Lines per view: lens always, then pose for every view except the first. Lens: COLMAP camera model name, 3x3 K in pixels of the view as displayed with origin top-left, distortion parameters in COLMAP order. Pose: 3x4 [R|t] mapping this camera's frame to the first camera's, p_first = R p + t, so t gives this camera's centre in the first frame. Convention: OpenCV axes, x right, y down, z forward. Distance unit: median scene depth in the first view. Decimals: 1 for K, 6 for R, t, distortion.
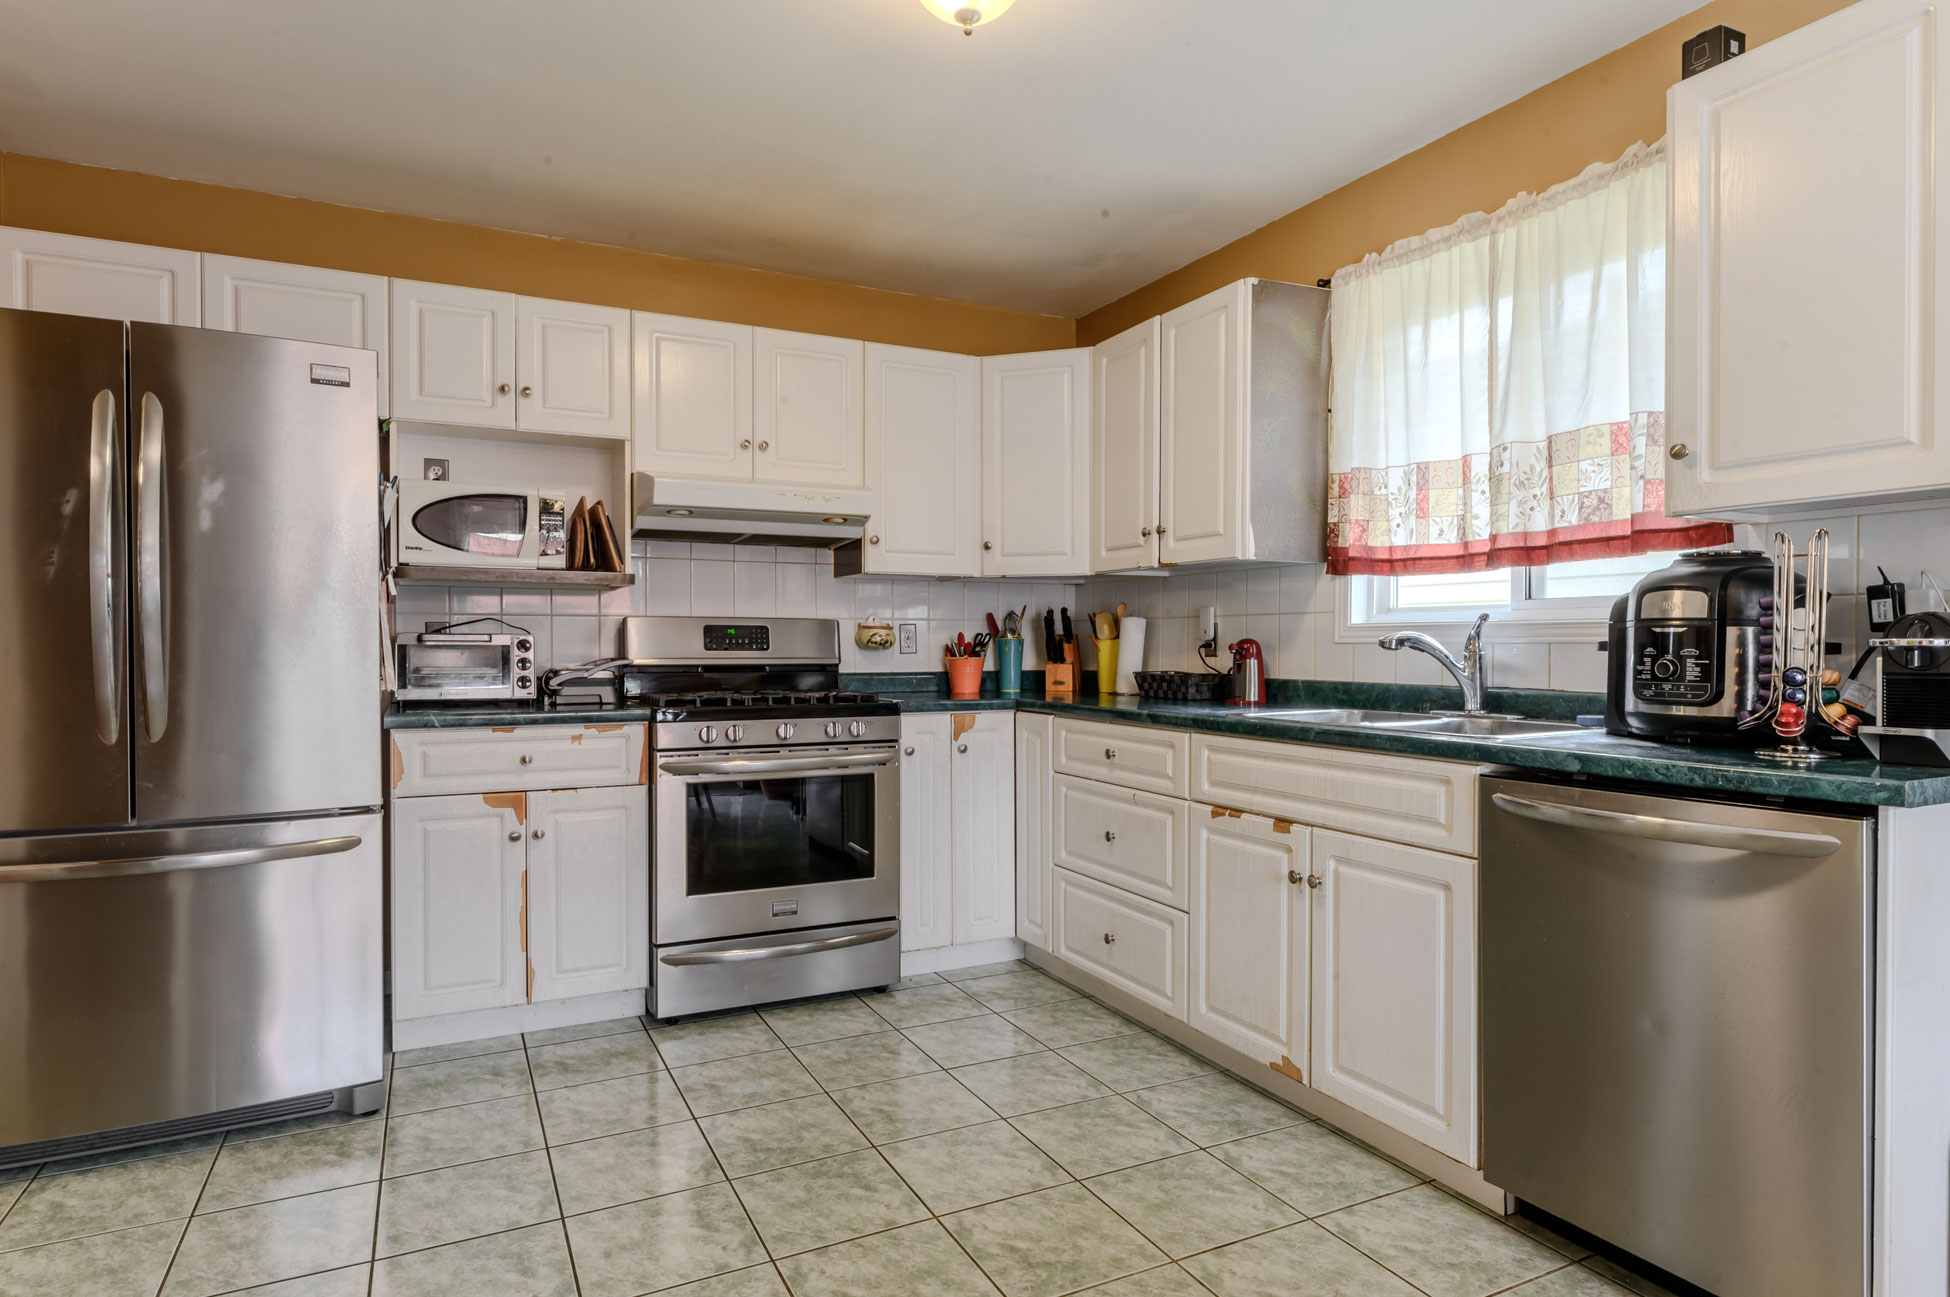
lens RADIAL K [[1095.0, 0, 975.5], [0, 1095.0, 652.6], [0, 0, 1]] dist [0.004249, 0.000939]
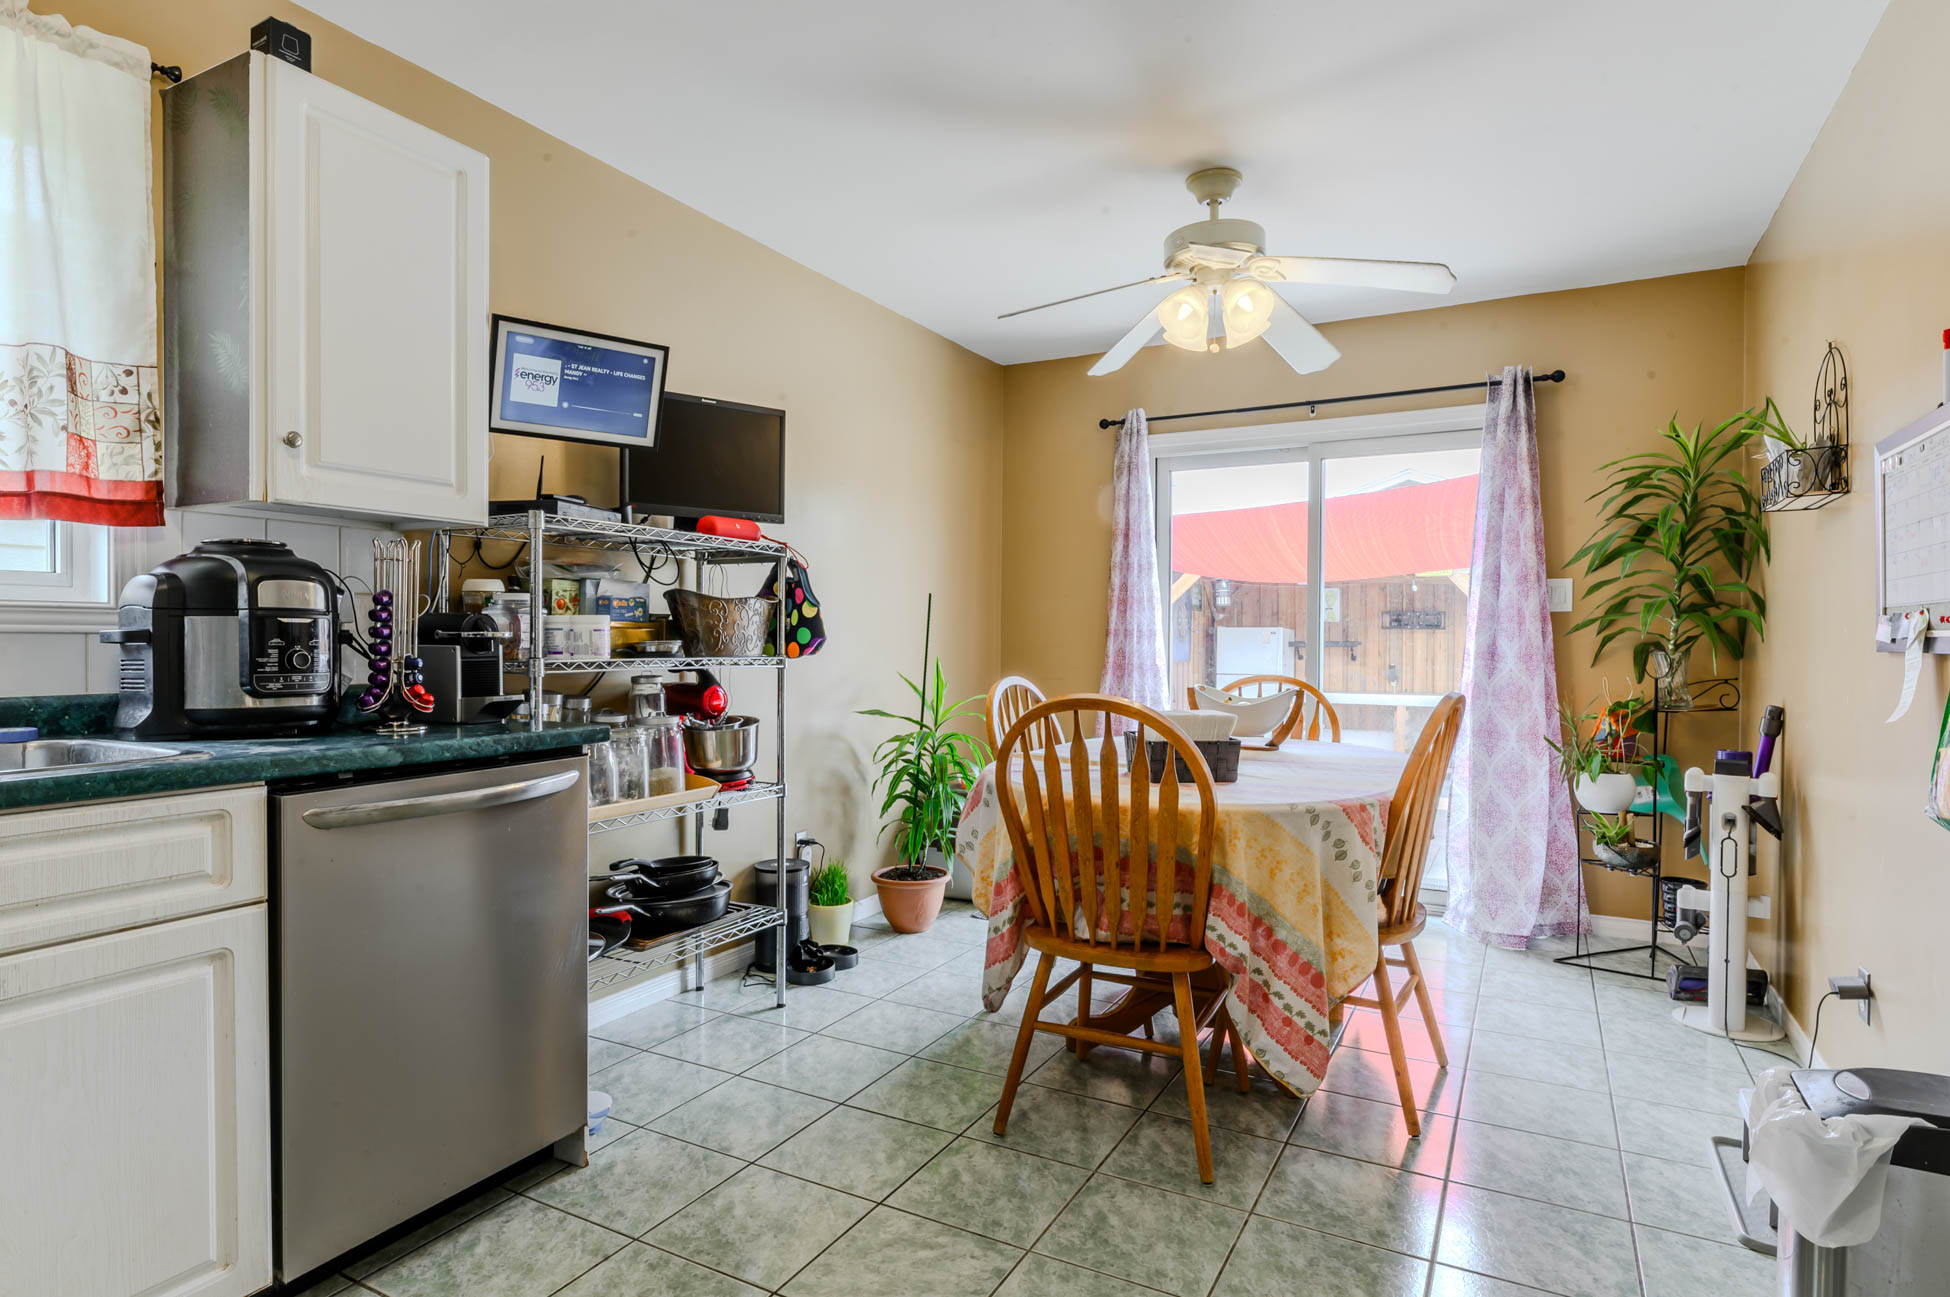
lens RADIAL K [[1049.4, 0, 971.9], [0, 1049.4, 653.2], [0, 0, 1]] dist [-0.004953, 0.001528]
pose [[-0.577372, -0.013375, 0.816372, -0.330868], [0.003313, 0.999819, 0.018724, -0.004736], [-0.816475, 0.013516, -0.577223, 0.720093]]
